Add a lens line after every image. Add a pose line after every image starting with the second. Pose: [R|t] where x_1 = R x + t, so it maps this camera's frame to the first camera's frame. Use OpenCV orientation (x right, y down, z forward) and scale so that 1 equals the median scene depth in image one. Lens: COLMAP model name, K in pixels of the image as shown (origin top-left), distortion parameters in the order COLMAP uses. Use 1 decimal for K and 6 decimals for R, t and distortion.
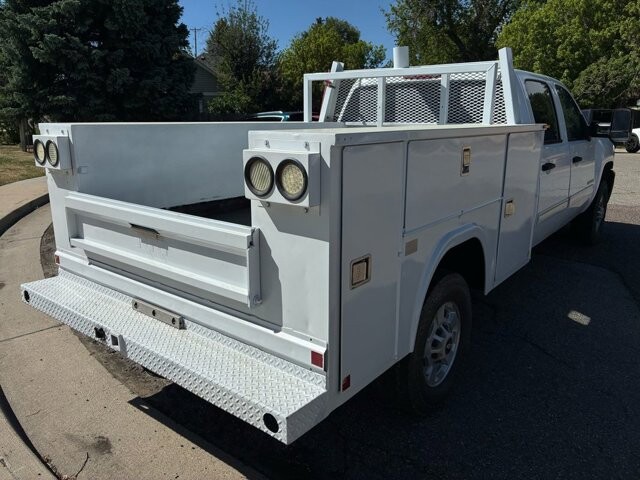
lens RADIAL K [[486.9, 0, 325.2], [0, 486.9, 241.8], [0, 0, 1]] dist [0.042521, -0.044932]
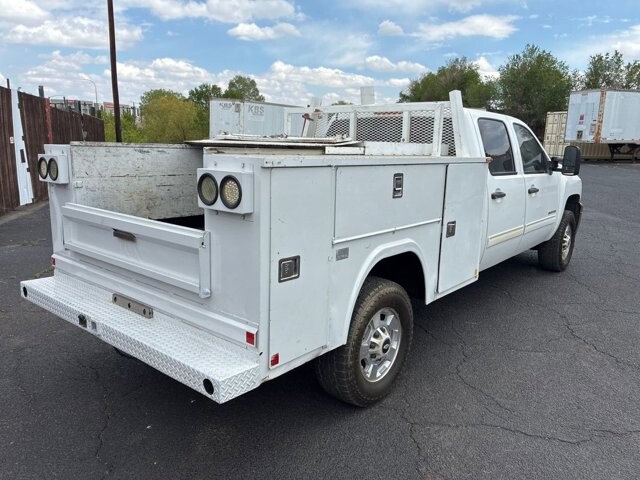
lens RADIAL K [[486.9, 0, 316.3], [0, 486.9, 243.7], [0, 0, 1]] dist [0.042521, -0.044932]
pose [[0.999151, 0.030988, -0.027144, 0.133349], [-0.032437, 0.997977, -0.054687, 0.048885], [0.025394, 0.055521, 0.998135, -0.181092]]
